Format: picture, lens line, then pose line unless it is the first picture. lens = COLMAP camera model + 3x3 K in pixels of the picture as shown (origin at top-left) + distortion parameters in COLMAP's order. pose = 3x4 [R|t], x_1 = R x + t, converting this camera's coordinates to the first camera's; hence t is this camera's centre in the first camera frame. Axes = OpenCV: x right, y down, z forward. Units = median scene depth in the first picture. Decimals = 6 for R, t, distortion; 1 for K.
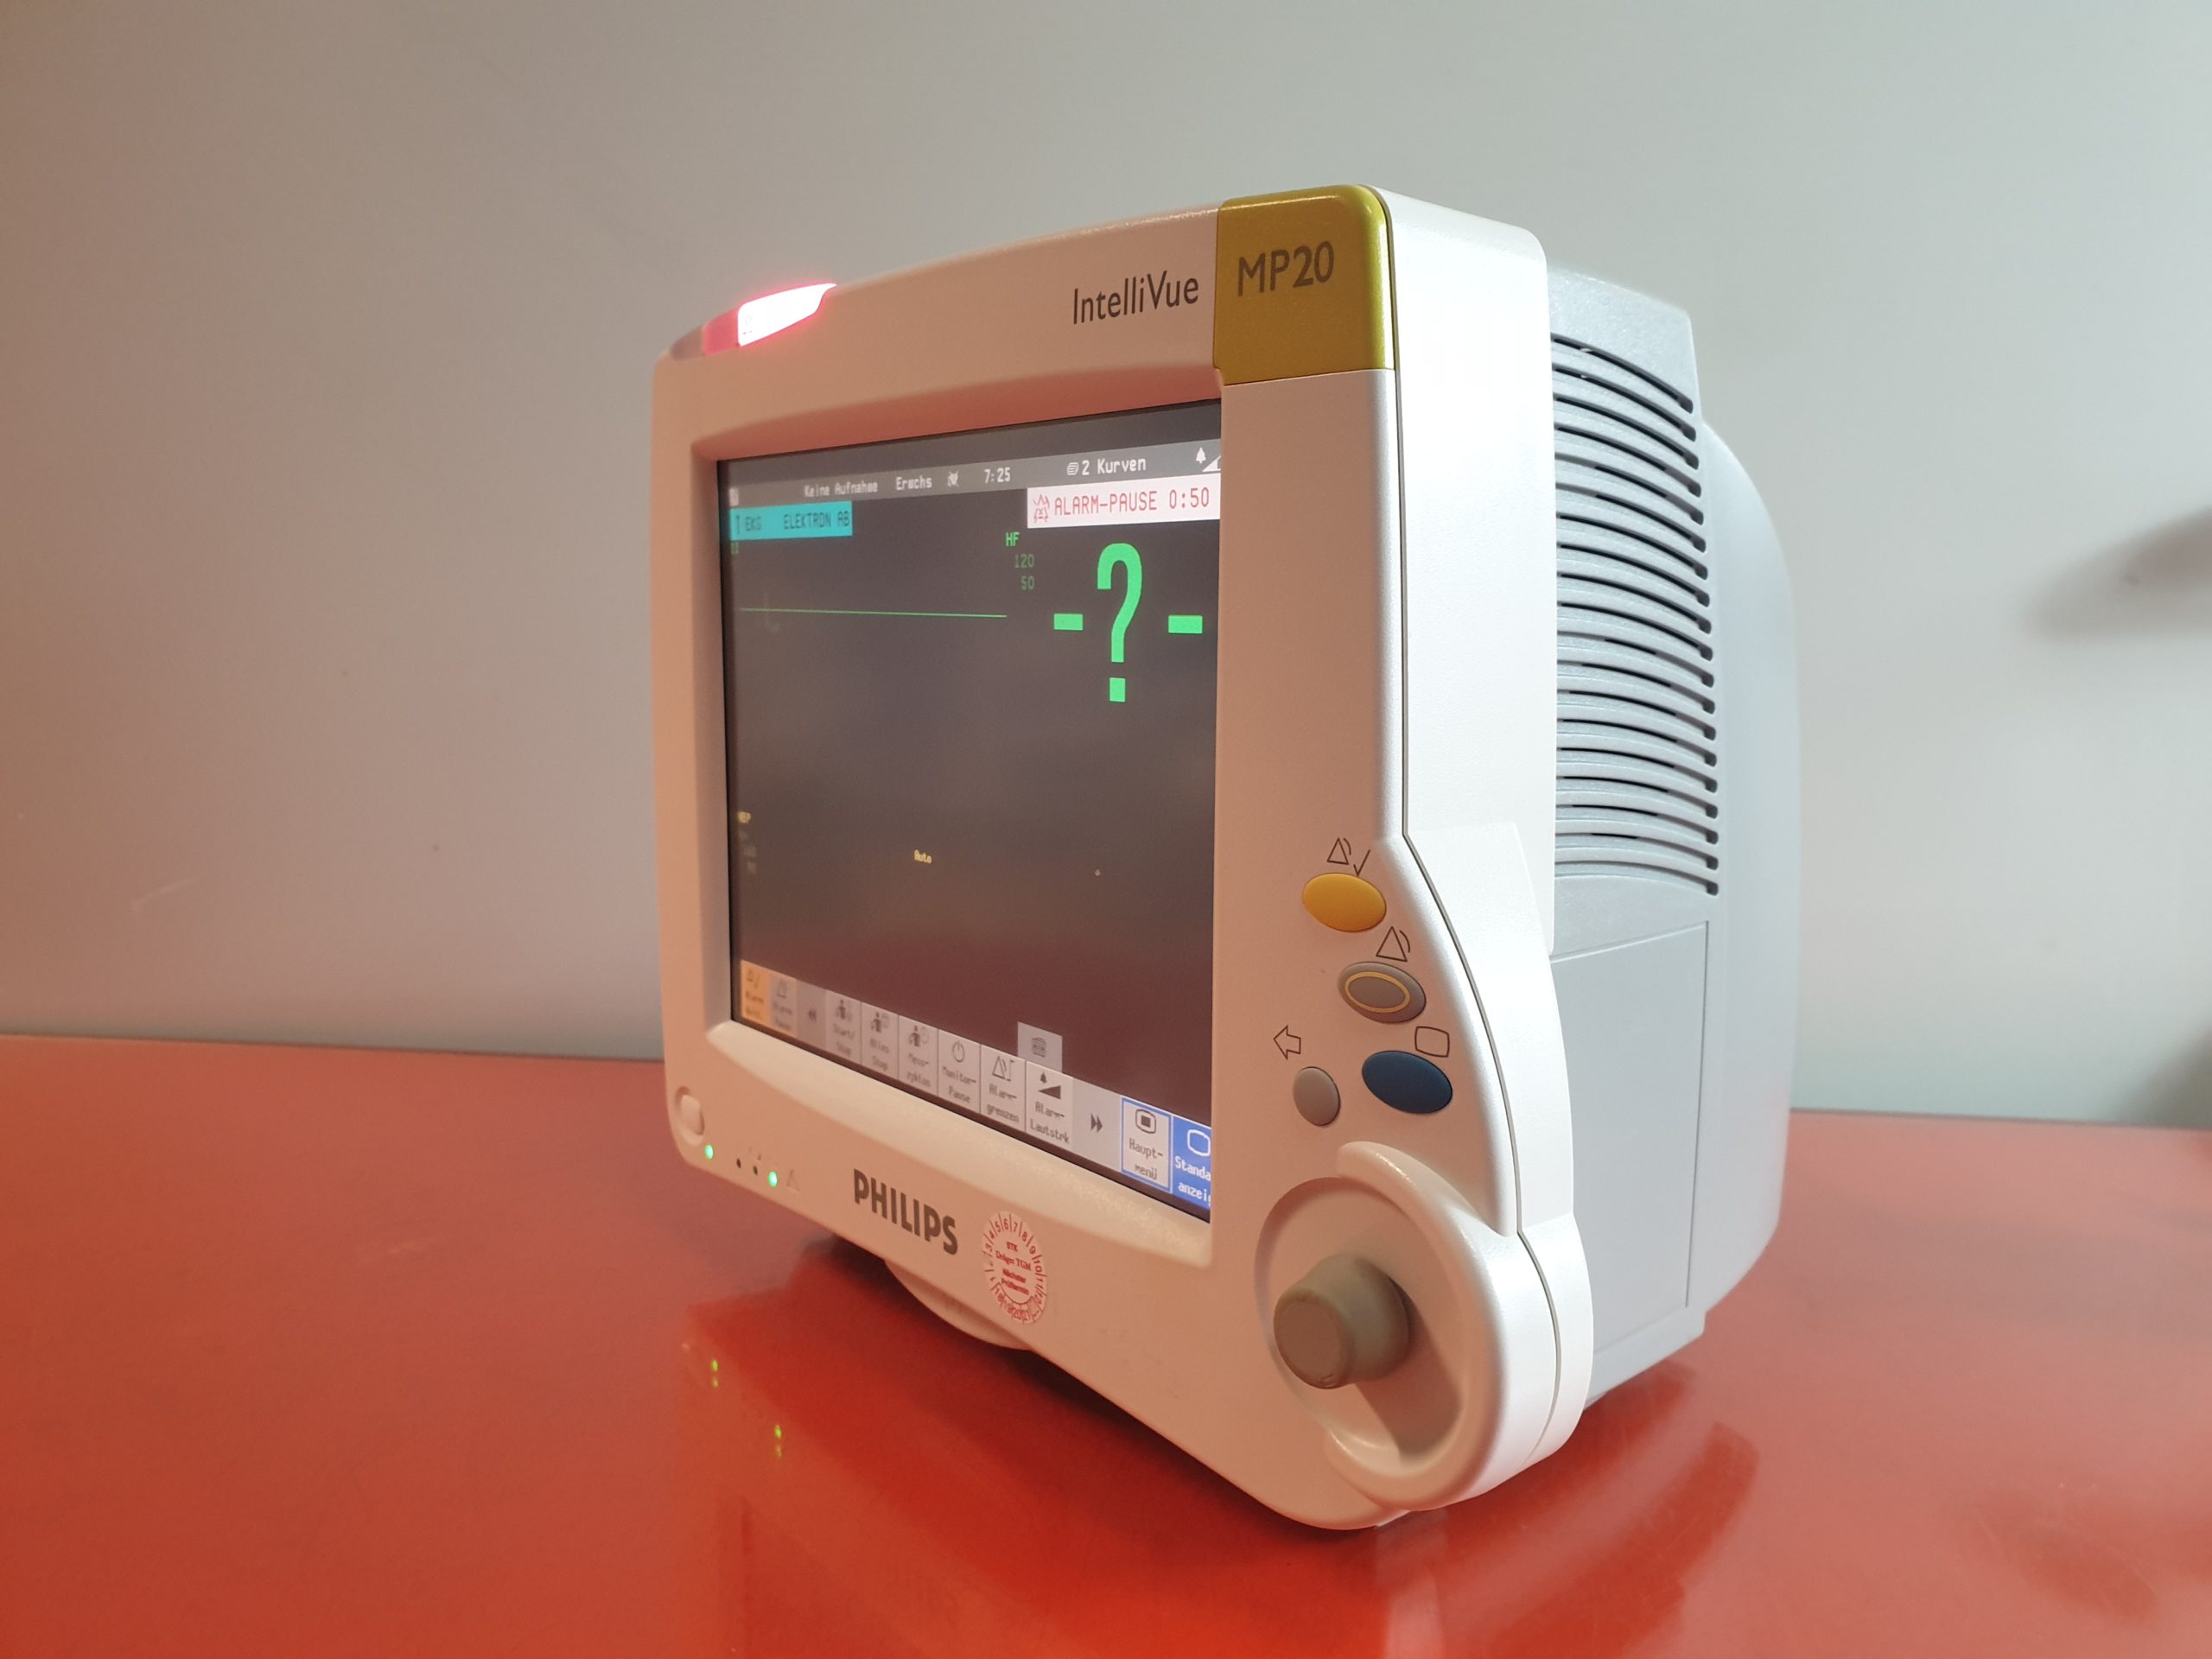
lens RADIAL K [[1665.7, 0, 1170.5], [0, 1665.7, 778.4], [0, 0, 1]] dist [0.095480, -0.293097]
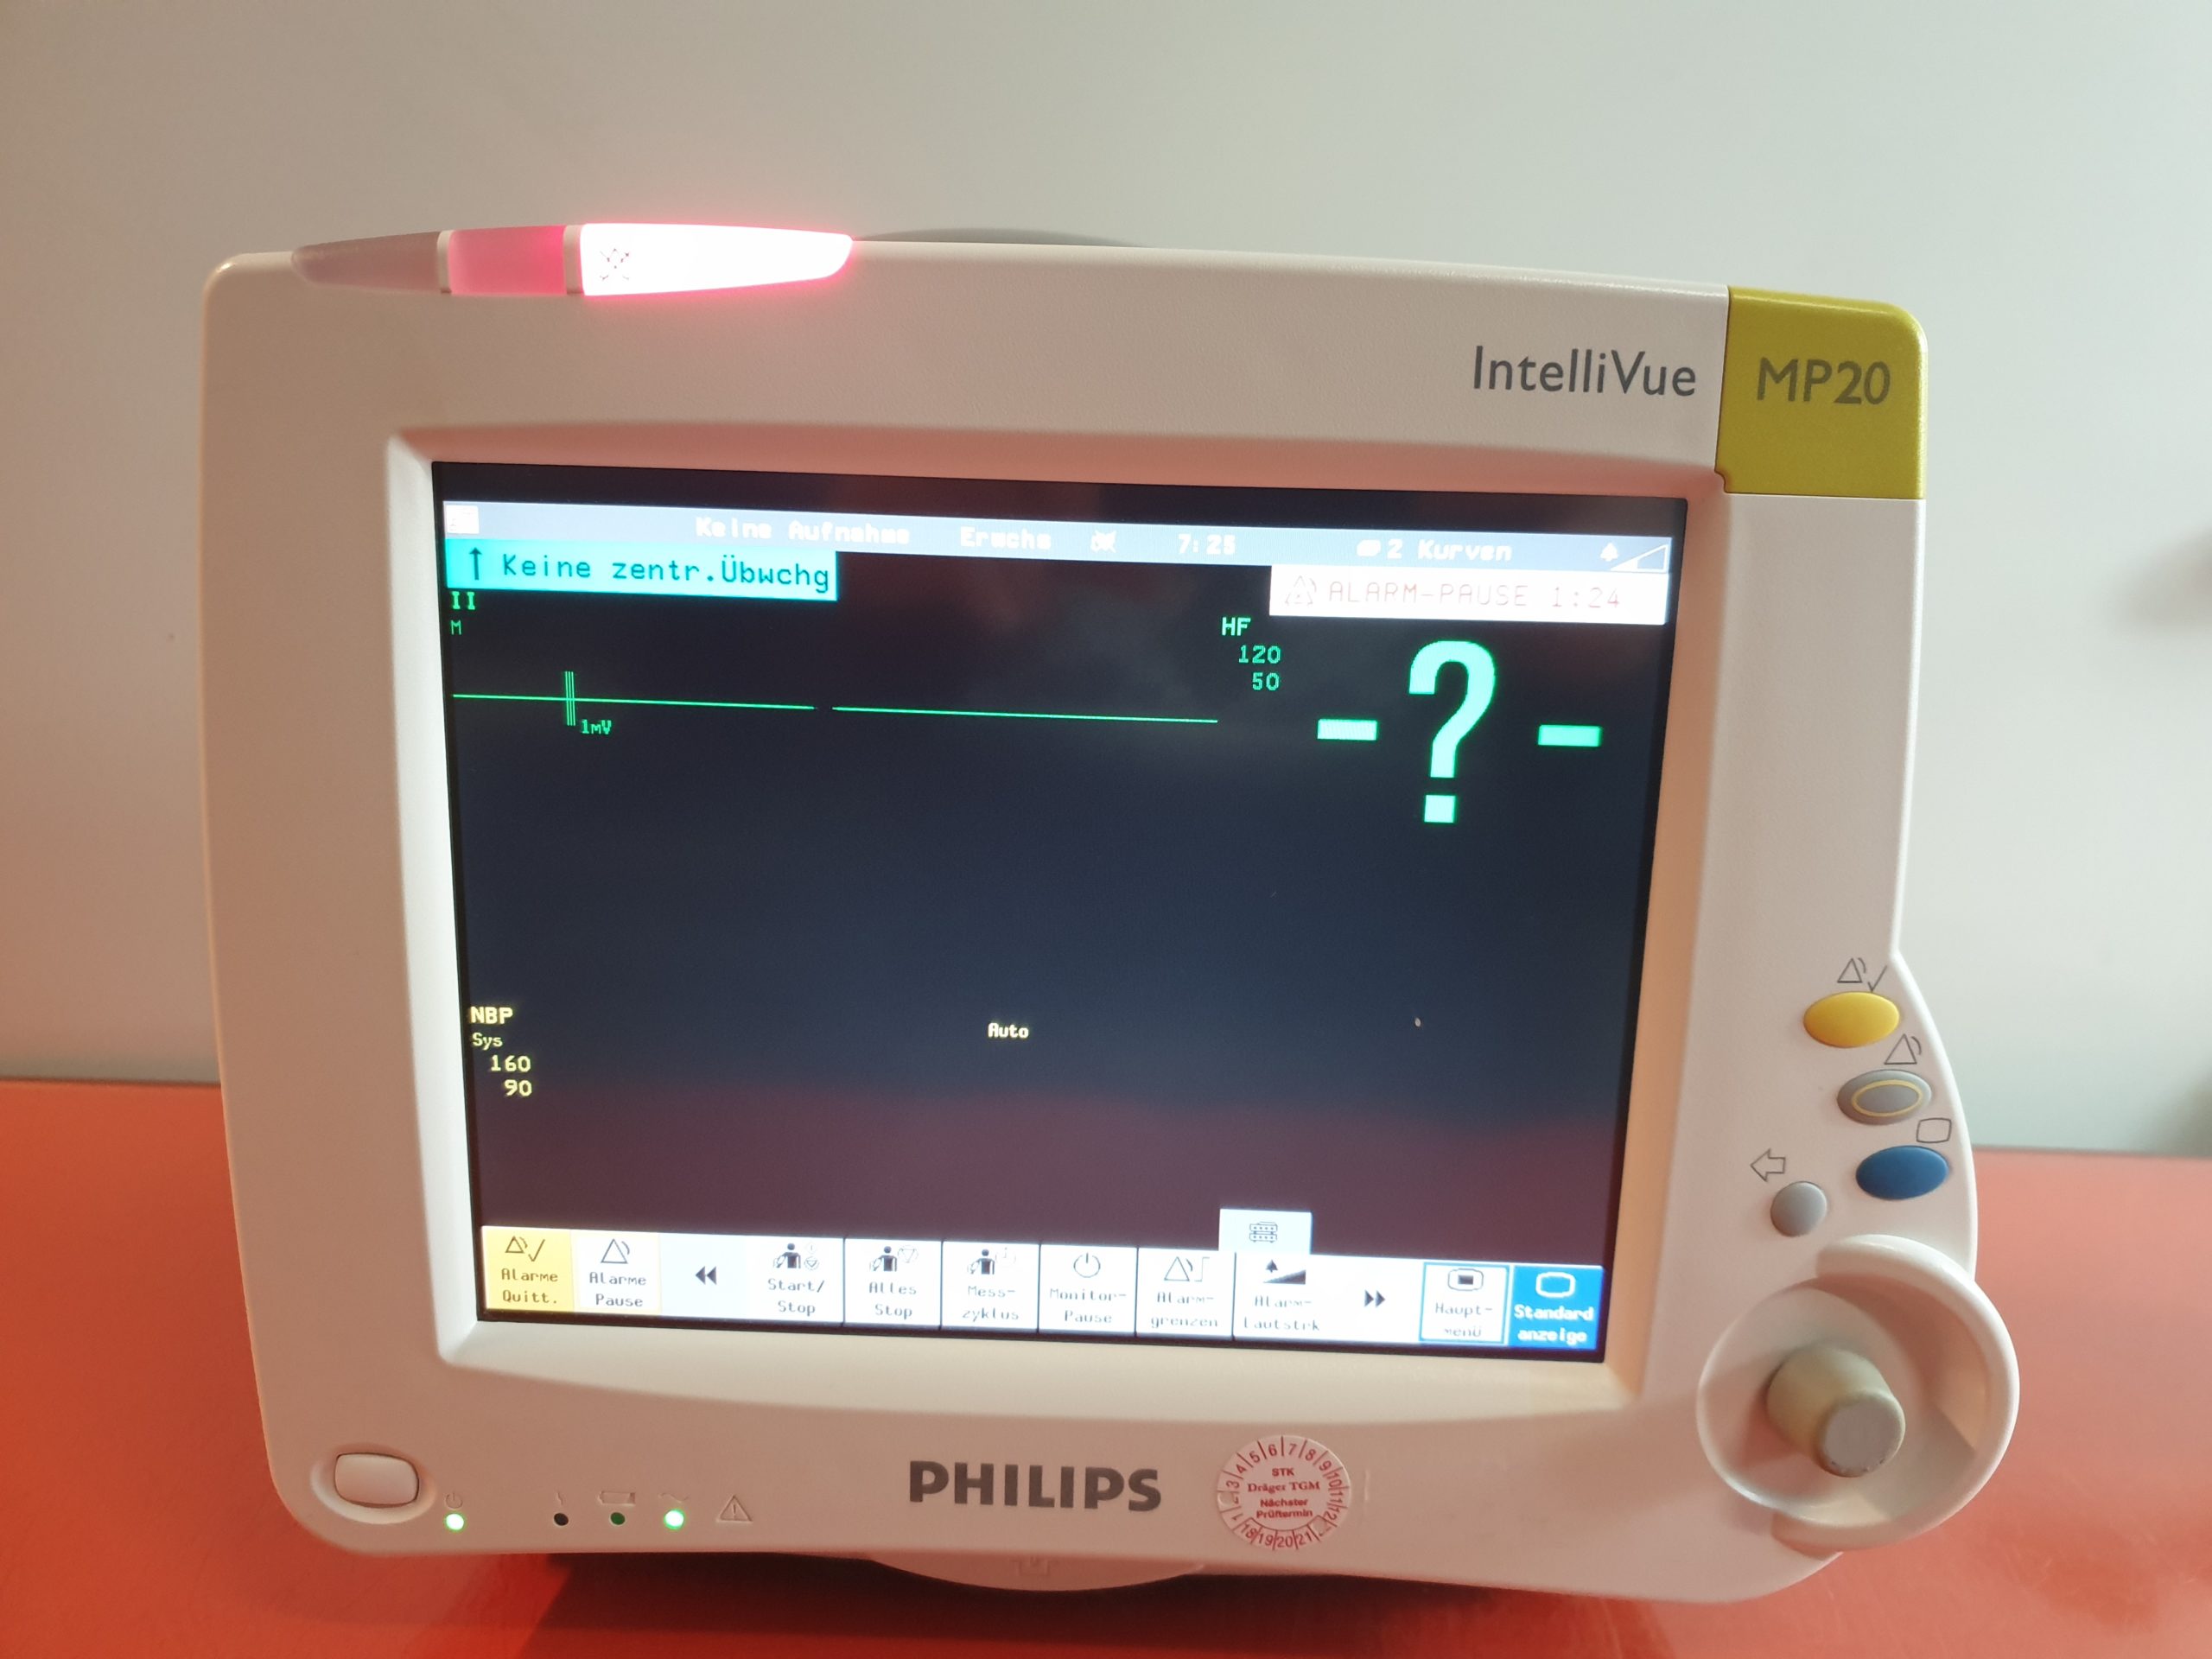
lens RADIAL K [[1665.7, 0, 1170.5], [0, 1665.7, 778.4], [0, 0, 1]] dist [0.095480, -0.293097]
pose [[0.667205, -0.124190, 0.734449, -0.767048], [0.054170, 0.991482, 0.118442, -0.181620], [-0.742902, -0.039240, 0.668249, 0.537282]]
